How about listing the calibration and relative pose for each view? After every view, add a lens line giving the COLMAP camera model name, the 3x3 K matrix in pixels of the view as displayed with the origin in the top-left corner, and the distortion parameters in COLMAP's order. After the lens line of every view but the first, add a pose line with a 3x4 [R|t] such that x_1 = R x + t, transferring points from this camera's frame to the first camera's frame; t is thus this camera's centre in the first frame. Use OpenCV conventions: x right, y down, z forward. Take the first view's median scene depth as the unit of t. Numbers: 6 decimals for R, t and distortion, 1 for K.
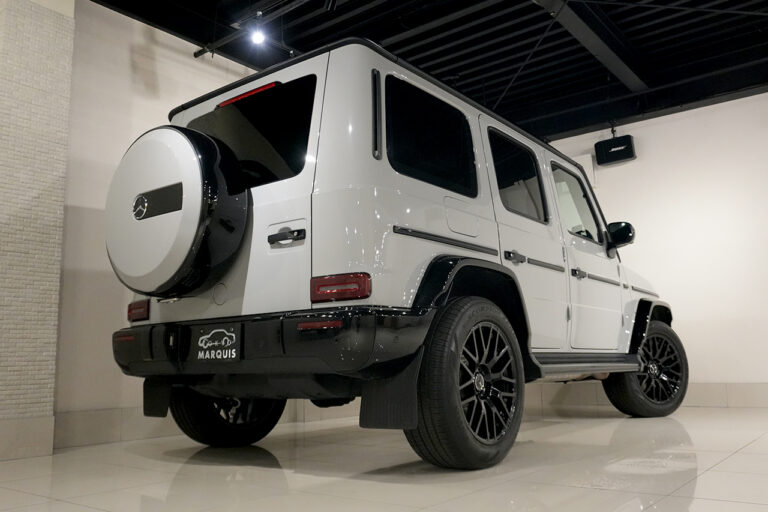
lens RADIAL K [[663.8, 0, 385.4], [0, 663.8, 247.7], [0, 0, 1]] dist [-0.012065, 0.000571]
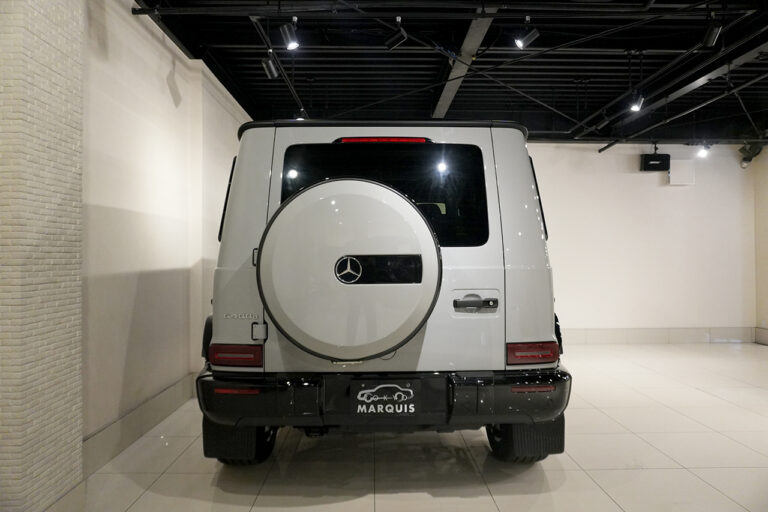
lens RADIAL K [[519.4, 0, 384.0], [0, 519.4, 256.0], [0, 0, 1]] dist [-0.026530, 0.006739]
pose [[0.780661, 0.027369, 0.624355, -0.774467], [-0.123406, 0.986121, 0.111074, -0.164085], [-0.612649, -0.163760, 0.773204, 0.420615]]
